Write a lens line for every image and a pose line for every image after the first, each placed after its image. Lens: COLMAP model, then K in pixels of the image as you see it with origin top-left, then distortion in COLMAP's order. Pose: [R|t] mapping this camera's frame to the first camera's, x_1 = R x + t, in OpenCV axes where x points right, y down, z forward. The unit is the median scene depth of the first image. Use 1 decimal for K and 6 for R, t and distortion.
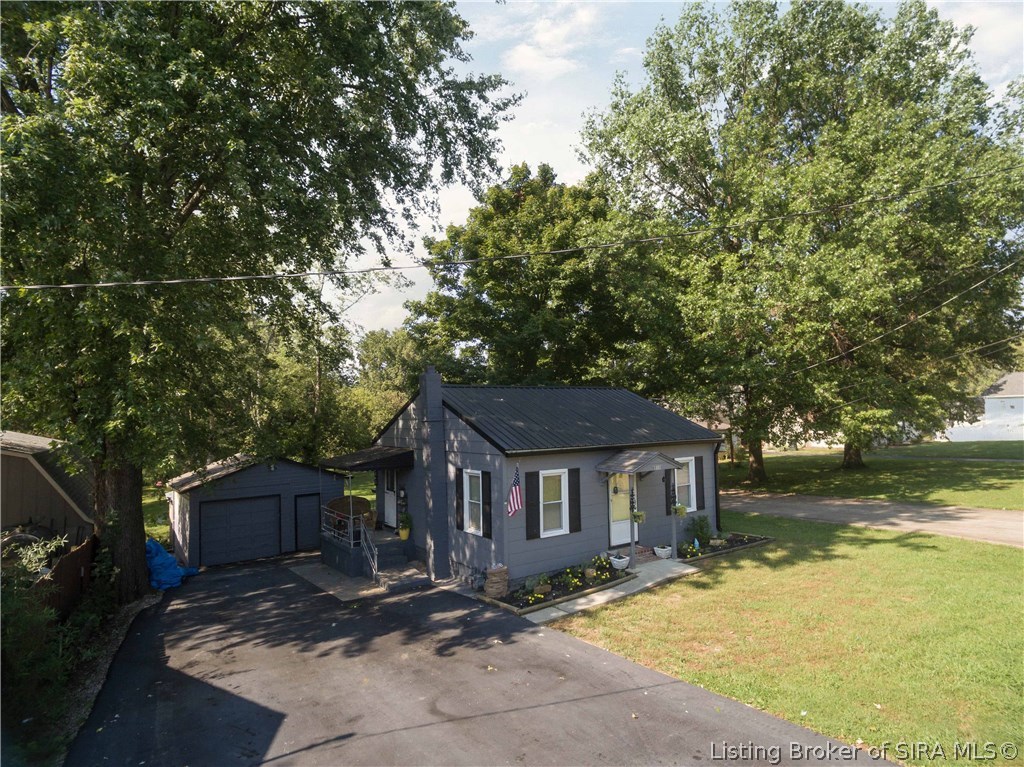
lens RADIAL K [[612.4, 0, 512.0], [0, 612.4, 383.5], [0, 0, 1]] dist [-0.000762, 0.000300]
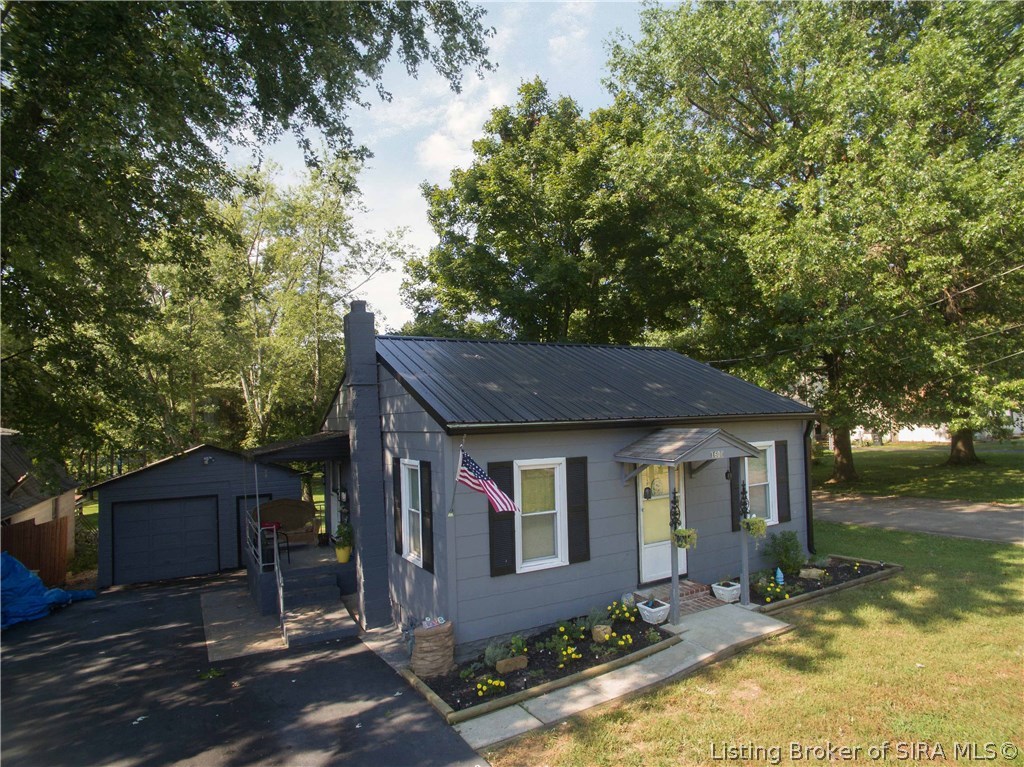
lens RADIAL K [[604.5, 0, 512.0], [0, 604.5, 383.5], [0, 0, 1]] dist [-0.115662, 0.089338]
pose [[0.994998, -0.013508, -0.098979, 0.095808], [0.012798, 0.999888, -0.007805, 0.068724], [0.099073, 0.006499, 0.995059, 0.396325]]
